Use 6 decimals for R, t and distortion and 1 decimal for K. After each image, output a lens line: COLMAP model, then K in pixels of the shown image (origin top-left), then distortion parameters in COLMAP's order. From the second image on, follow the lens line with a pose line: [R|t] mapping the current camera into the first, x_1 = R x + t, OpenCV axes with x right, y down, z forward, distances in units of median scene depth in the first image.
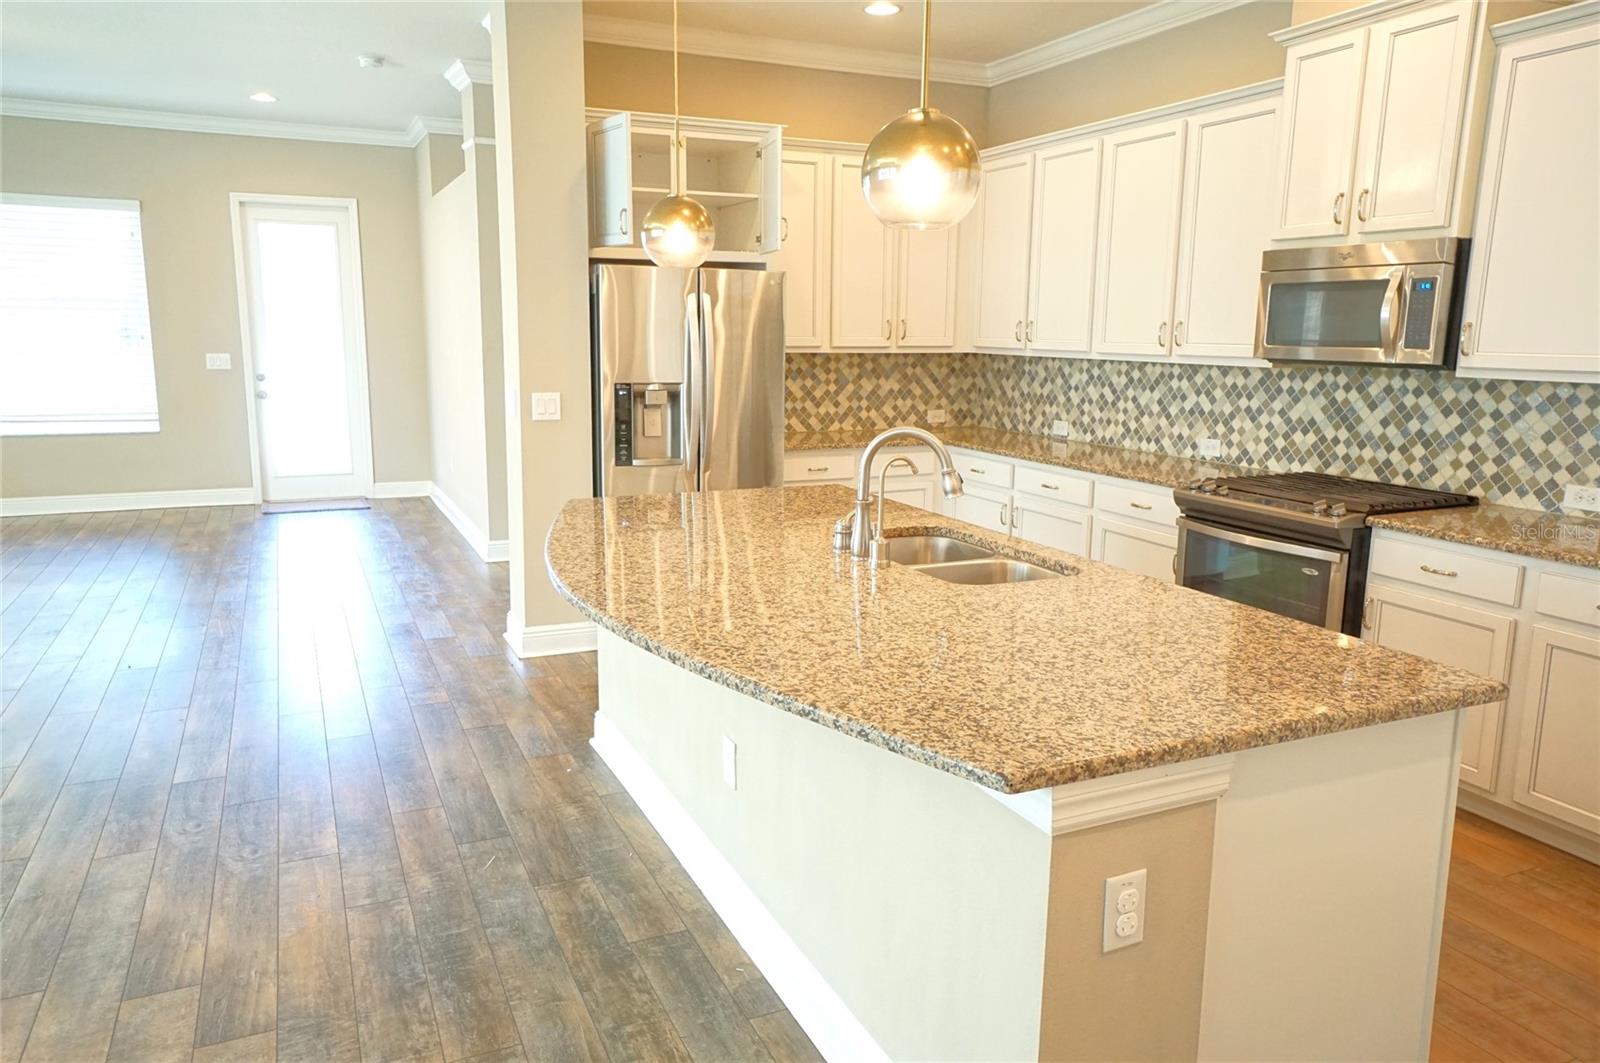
lens RADIAL K [[1104.9, 0, 780.7], [0, 1104.9, 523.0], [0, 0, 1]] dist [0.017857, 0.006767]
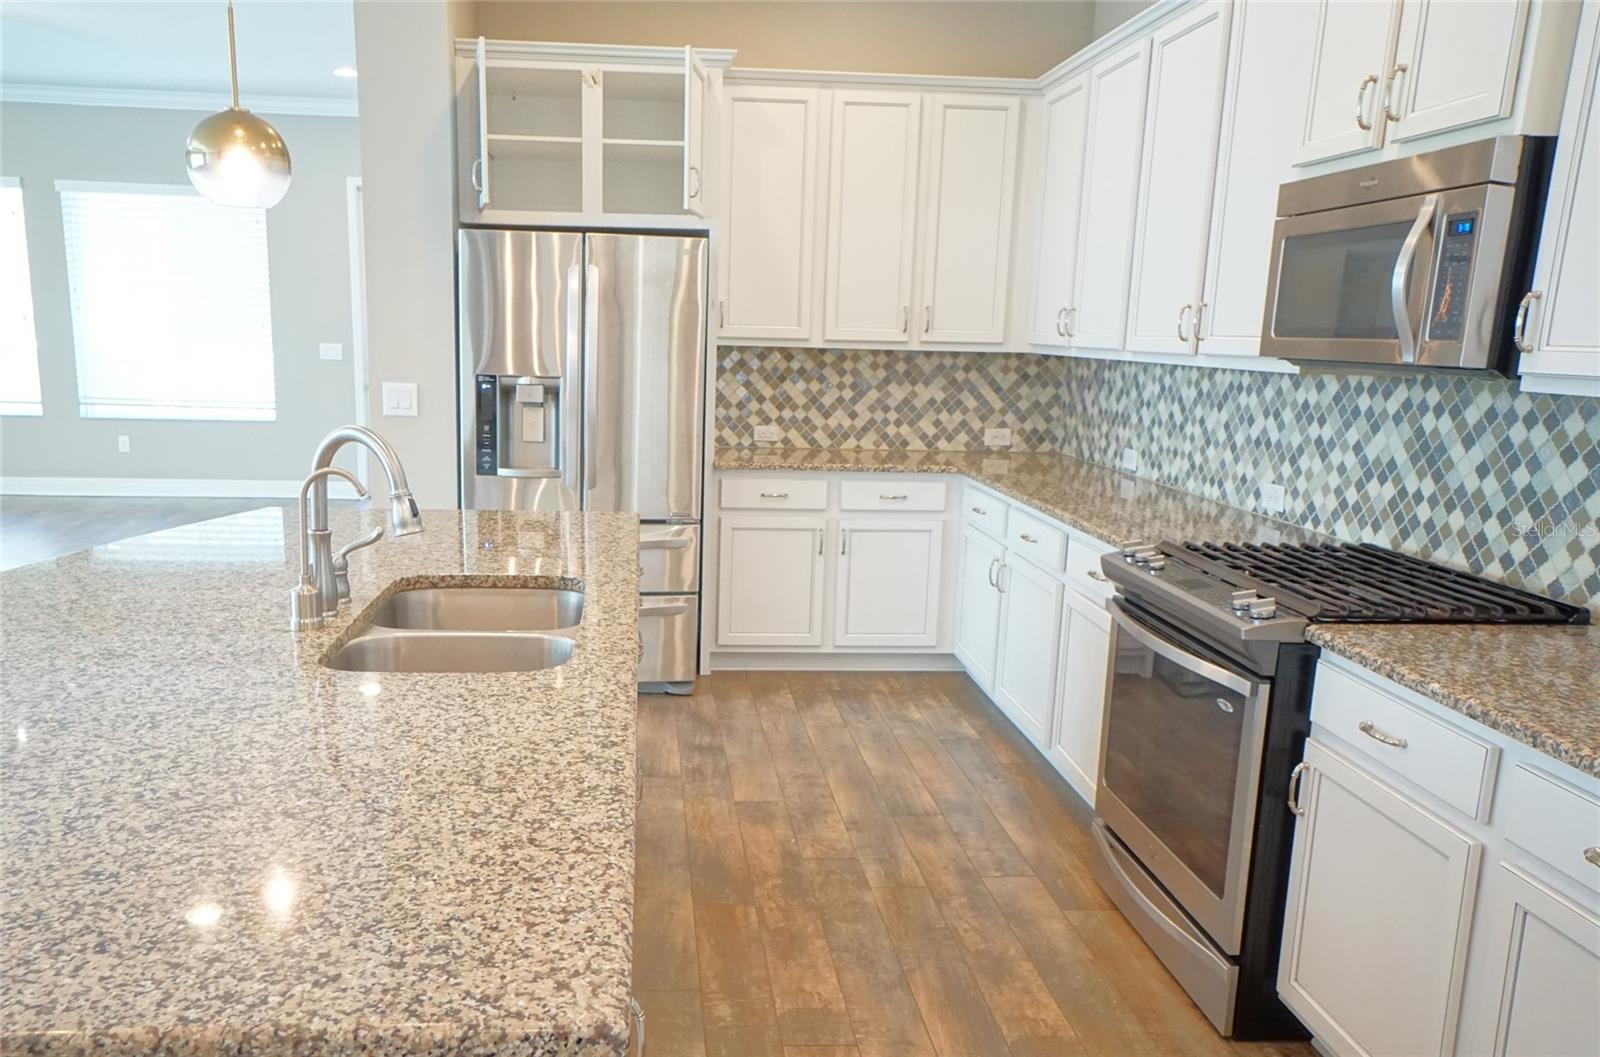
lens RADIAL K [[1192.2, 0, 703.8], [0, 1192.2, 571.1], [0, 0, 1]] dist [0.012997, 0.009411]
pose [[0.936177, 0.083452, -0.341480, 0.300548], [-0.076750, 0.996500, 0.033114, -0.020660], [0.343048, -0.004792, 0.939306, 0.202363]]
